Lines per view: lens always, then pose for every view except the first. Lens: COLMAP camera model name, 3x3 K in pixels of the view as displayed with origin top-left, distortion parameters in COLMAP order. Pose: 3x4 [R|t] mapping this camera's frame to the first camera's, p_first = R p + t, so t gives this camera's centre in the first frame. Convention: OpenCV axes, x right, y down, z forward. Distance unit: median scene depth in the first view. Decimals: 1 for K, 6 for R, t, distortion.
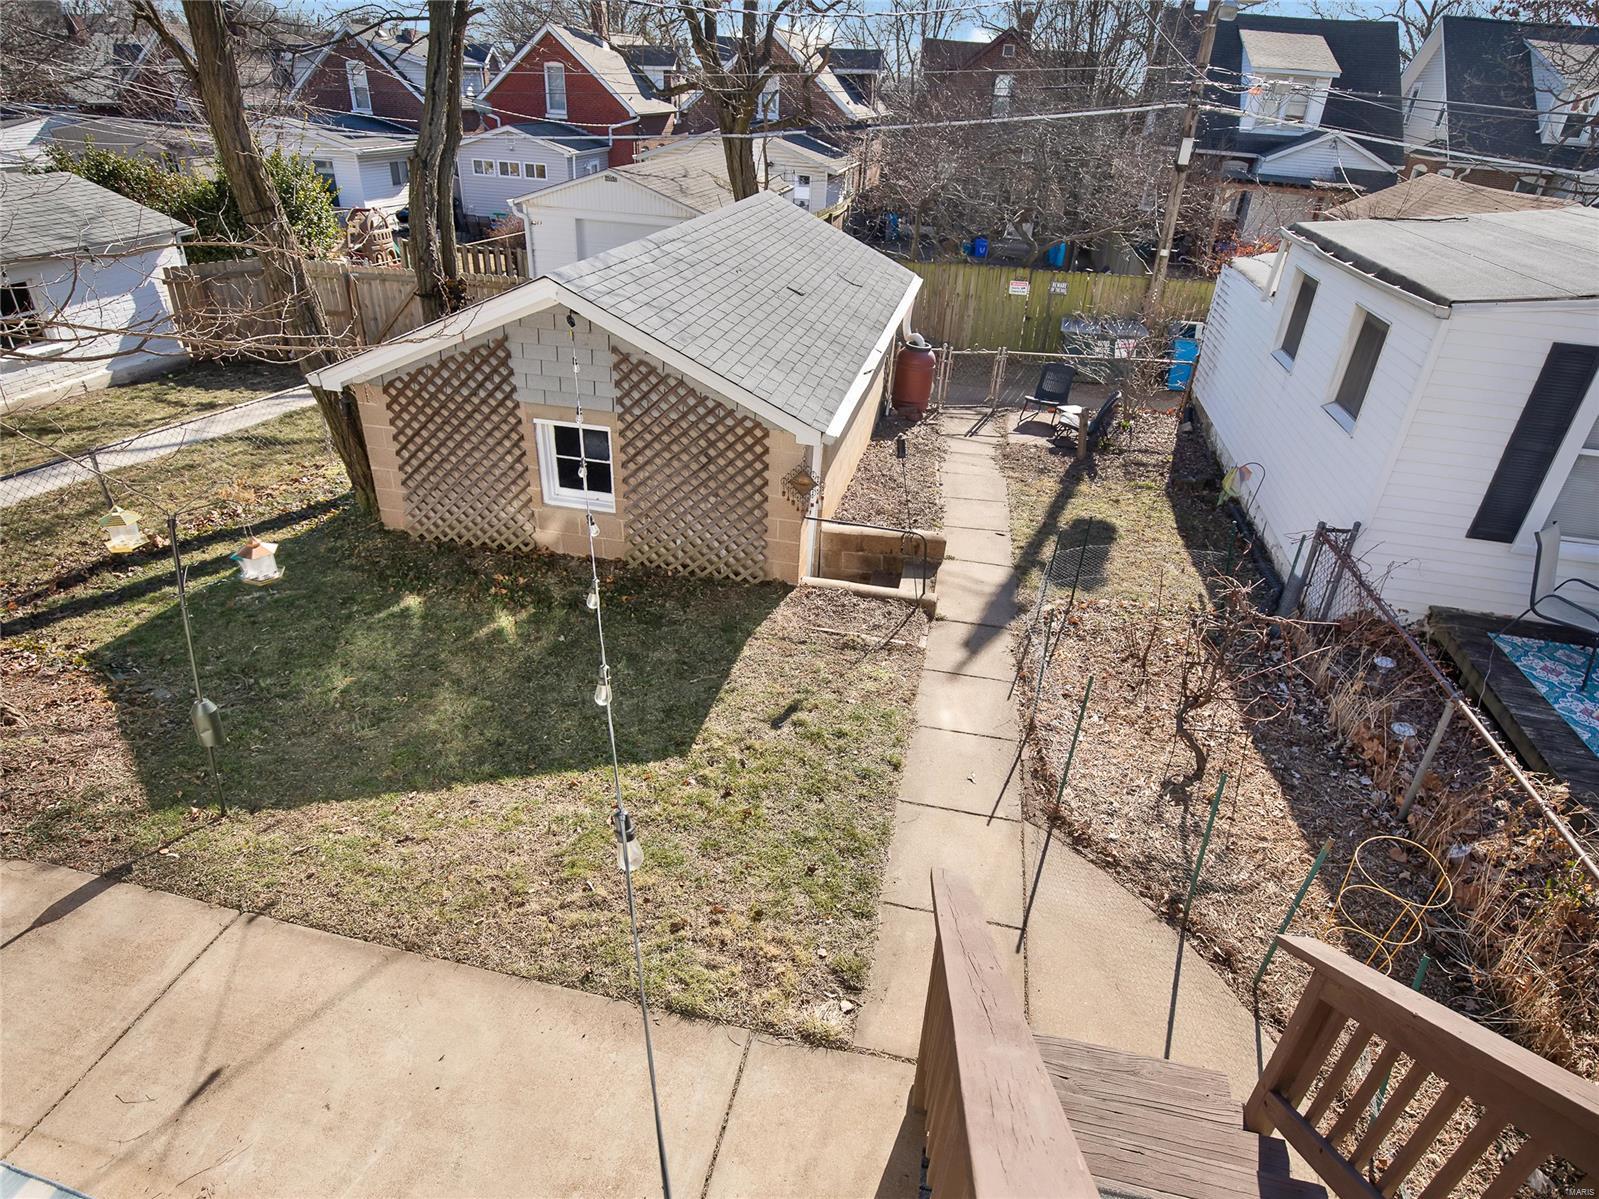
lens RADIAL K [[889.5, 0, 809.4], [0, 889.5, 627.0], [0, 0, 1]] dist [0.003732, -0.000430]
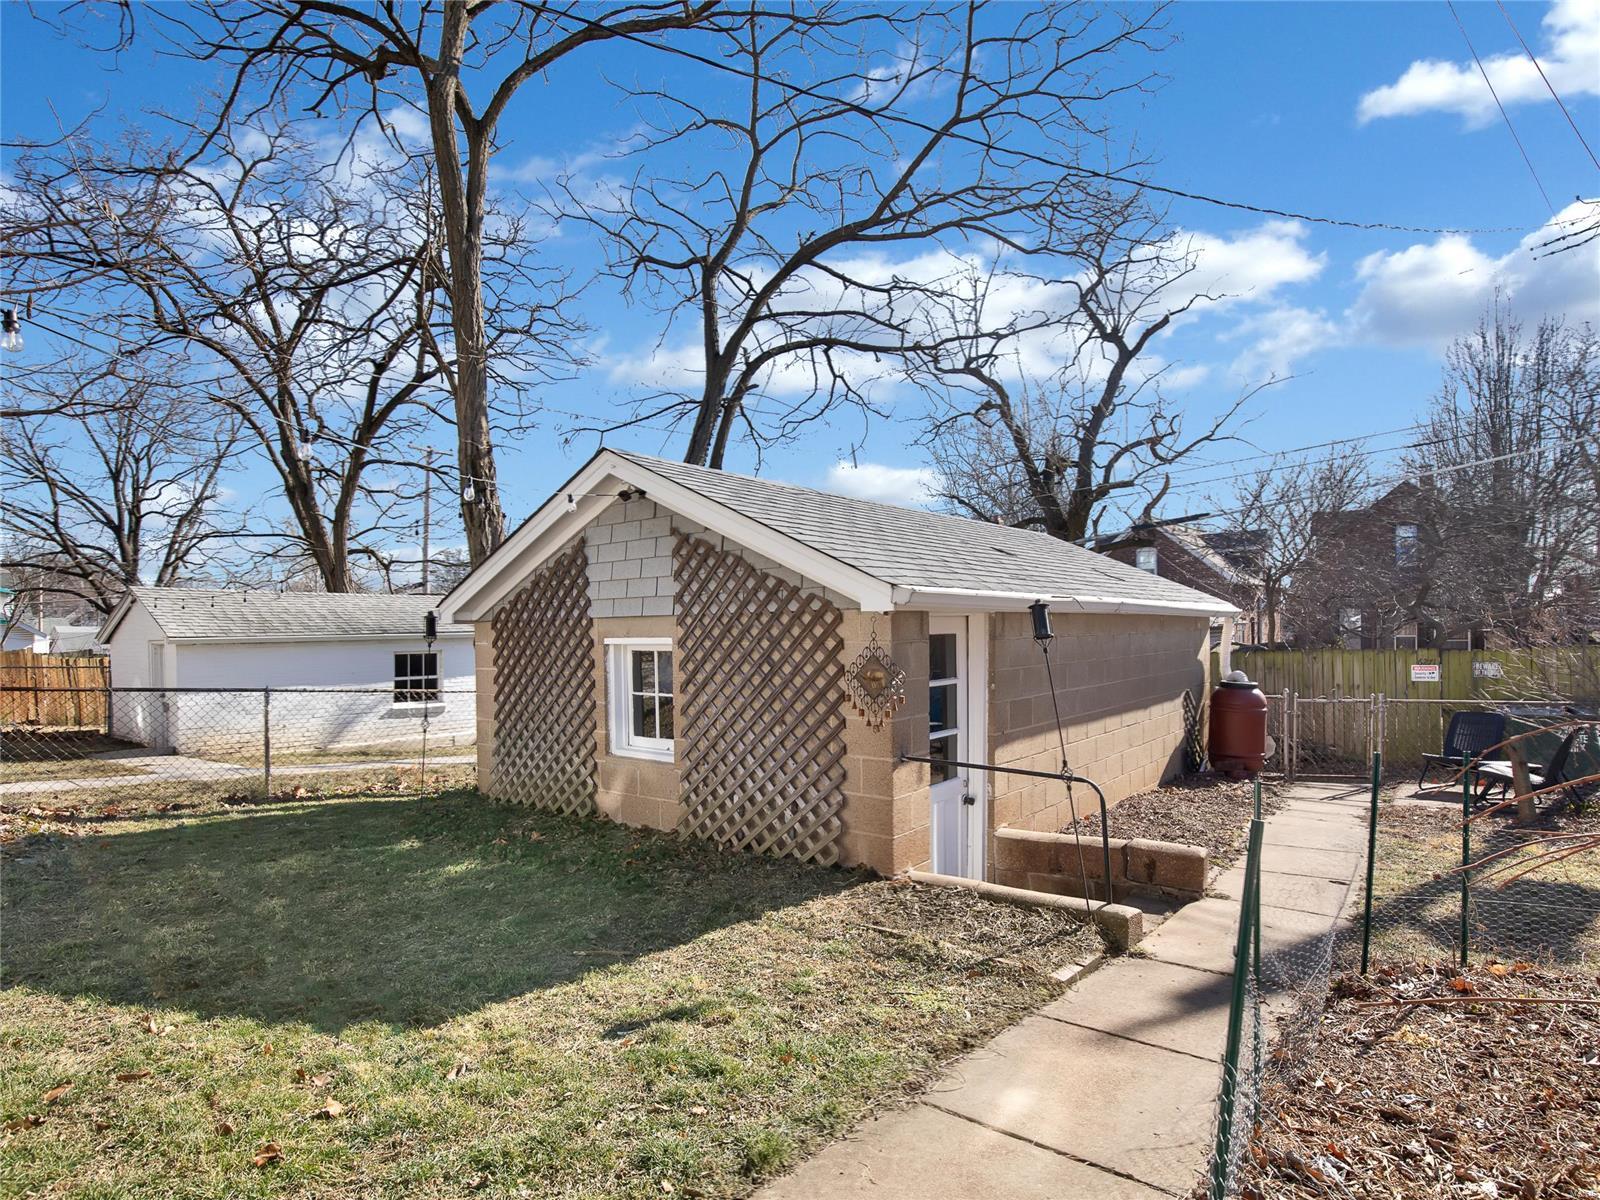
lens RADIAL K [[853.8, 0, 808.5], [0, 853.8, 620.5], [0, 0, 1]] dist [-0.024752, 0.000396]
pose [[0.892013, -0.060264, -0.447975, 0.211650], [-0.187575, 0.852357, -0.488163, 0.100222], [0.411253, 0.519477, 0.749009, 0.489086]]
